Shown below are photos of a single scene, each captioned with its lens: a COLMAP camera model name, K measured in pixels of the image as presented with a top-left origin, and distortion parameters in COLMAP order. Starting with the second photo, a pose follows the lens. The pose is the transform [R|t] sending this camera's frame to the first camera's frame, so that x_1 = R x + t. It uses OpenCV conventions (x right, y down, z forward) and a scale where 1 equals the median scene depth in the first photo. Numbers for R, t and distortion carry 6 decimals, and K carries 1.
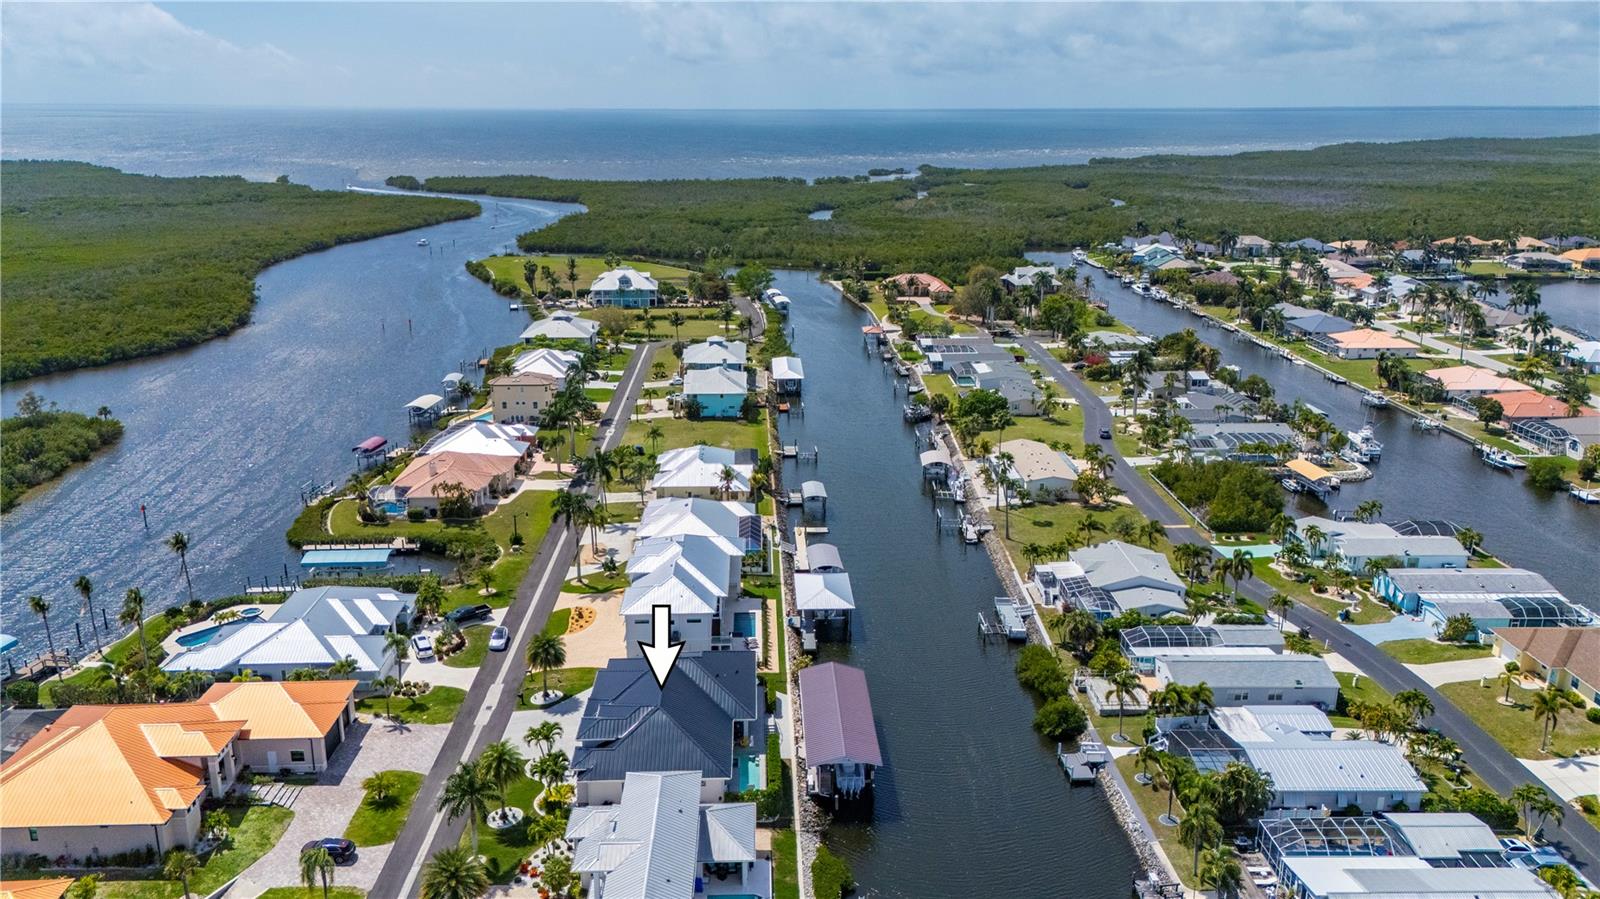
lens RADIAL K [[1153.4, 0, 797.6], [0, 1153.4, 488.7], [0, 0, 1]] dist [0.075809, -0.078451]
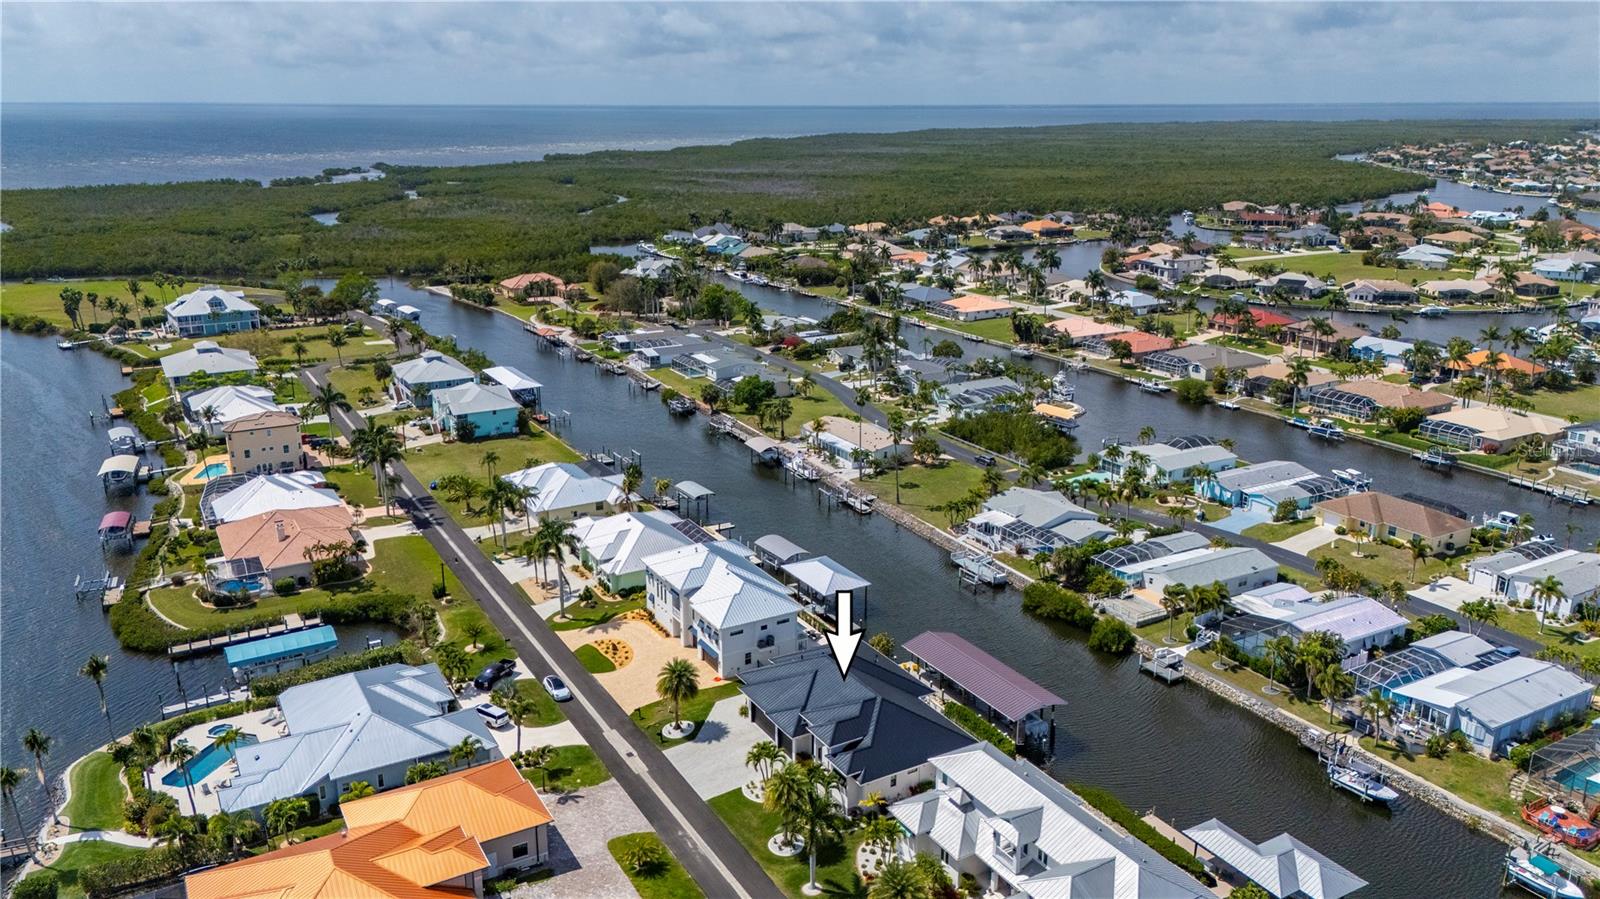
lens RADIAL K [[1164.3, 0, 798.9], [0, 1164.3, 455.3], [0, 0, 1]] dist [0.080765, -0.095003]
pose [[0.881406, -0.137576, 0.451881, -0.332025], [0.149169, 0.988760, 0.010073, -0.022533], [-0.448188, 0.058528, 0.892021, 0.059293]]
